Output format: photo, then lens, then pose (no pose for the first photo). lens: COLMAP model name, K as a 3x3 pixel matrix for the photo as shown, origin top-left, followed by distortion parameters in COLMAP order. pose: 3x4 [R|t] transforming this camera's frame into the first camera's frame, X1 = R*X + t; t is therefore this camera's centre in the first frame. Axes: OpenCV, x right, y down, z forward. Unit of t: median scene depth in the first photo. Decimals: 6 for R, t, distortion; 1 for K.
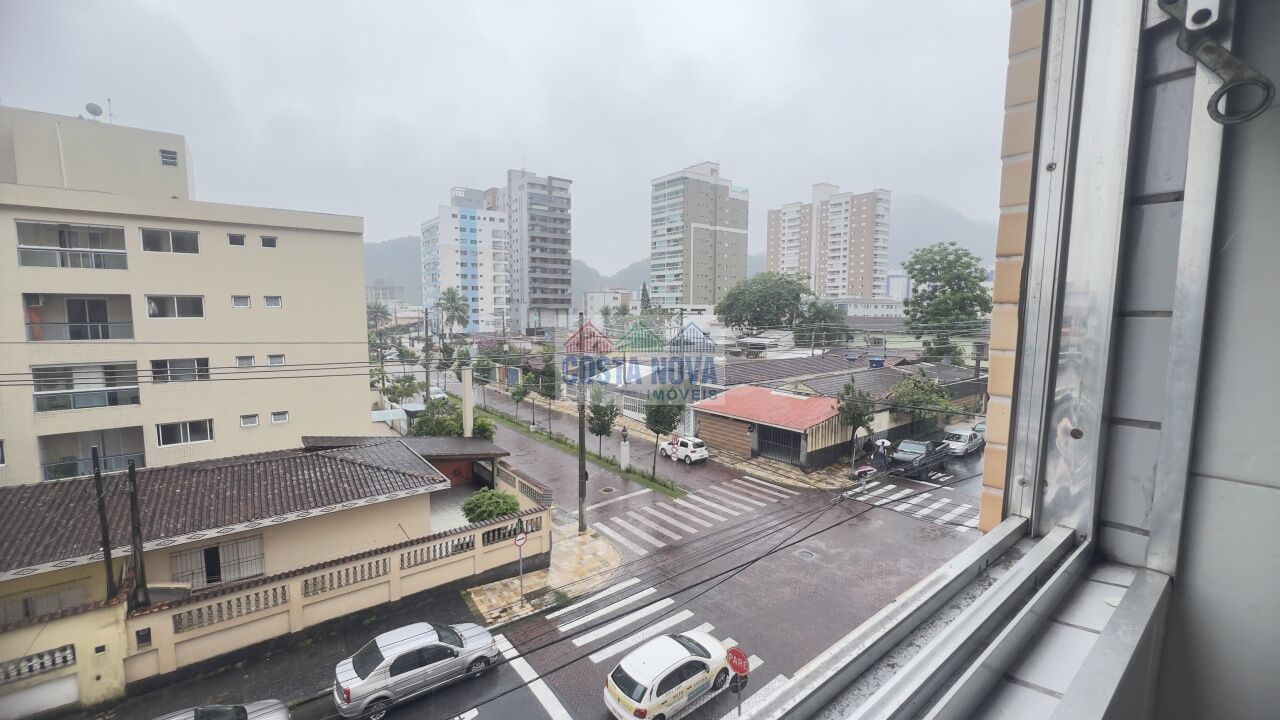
lens RADIAL K [[511.1, 0, 642.9], [0, 511.1, 360.8], [0, 0, 1]] dist [-0.002288, 0.000142]
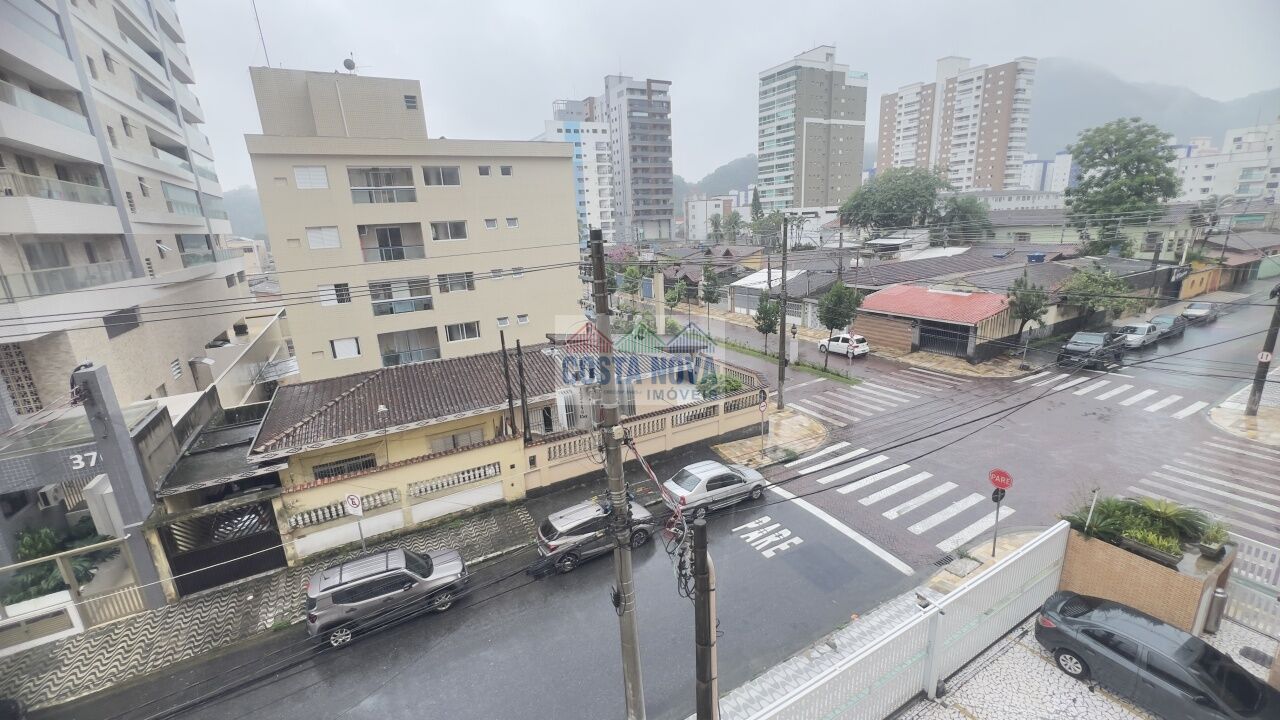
lens RADIAL K [[513.7, 0, 641.4], [0, 513.7, 357.8], [0, 0, 1]] dist [-0.003454, 0.001088]
pose [[0.986655, -0.010058, -0.162513, -0.146505], [0.036396, 0.986458, 0.159922, 0.009769], [0.158704, -0.163703, 0.973660, -0.110909]]
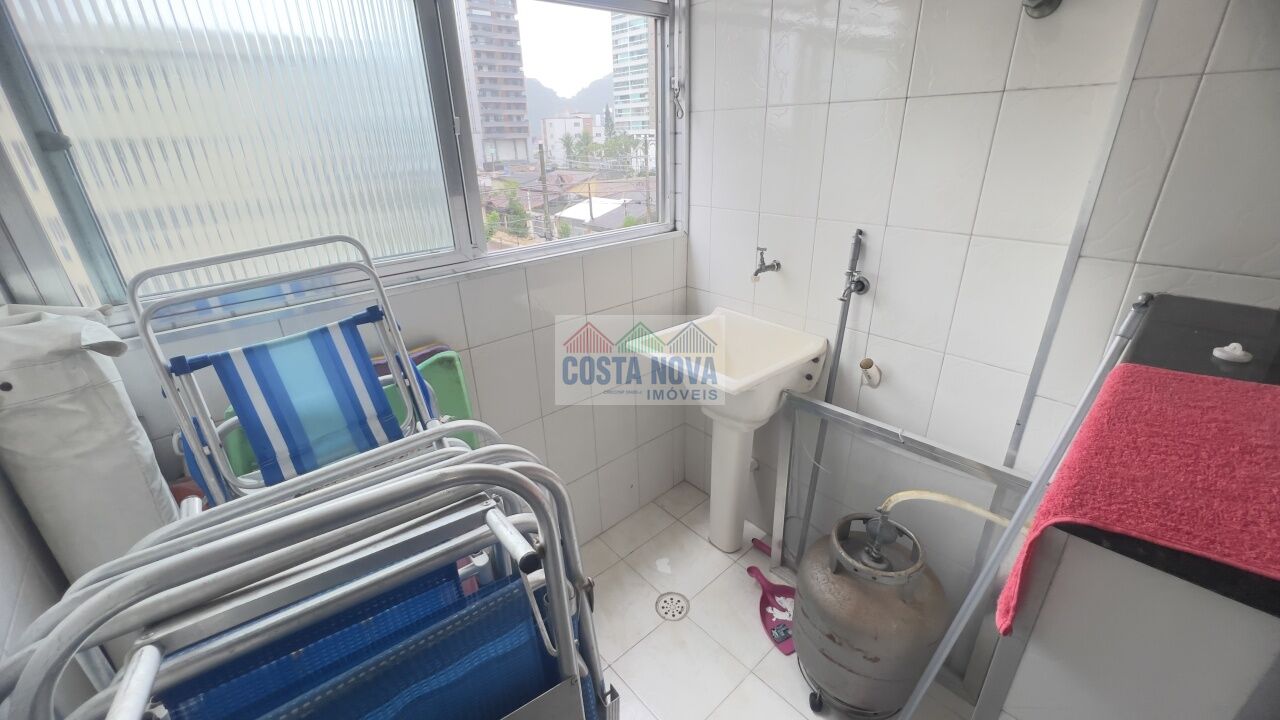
lens RADIAL K [[513.7, 0, 641.6], [0, 513.7, 354.7], [0, 0, 1]] dist [-0.003454, 0.001088]
pose [[0.997739, -0.051738, 0.042895, 0.005000], [0.036550, 0.953329, 0.299713, 0.000886], [-0.056400, -0.297468, 0.953065, -0.037639]]
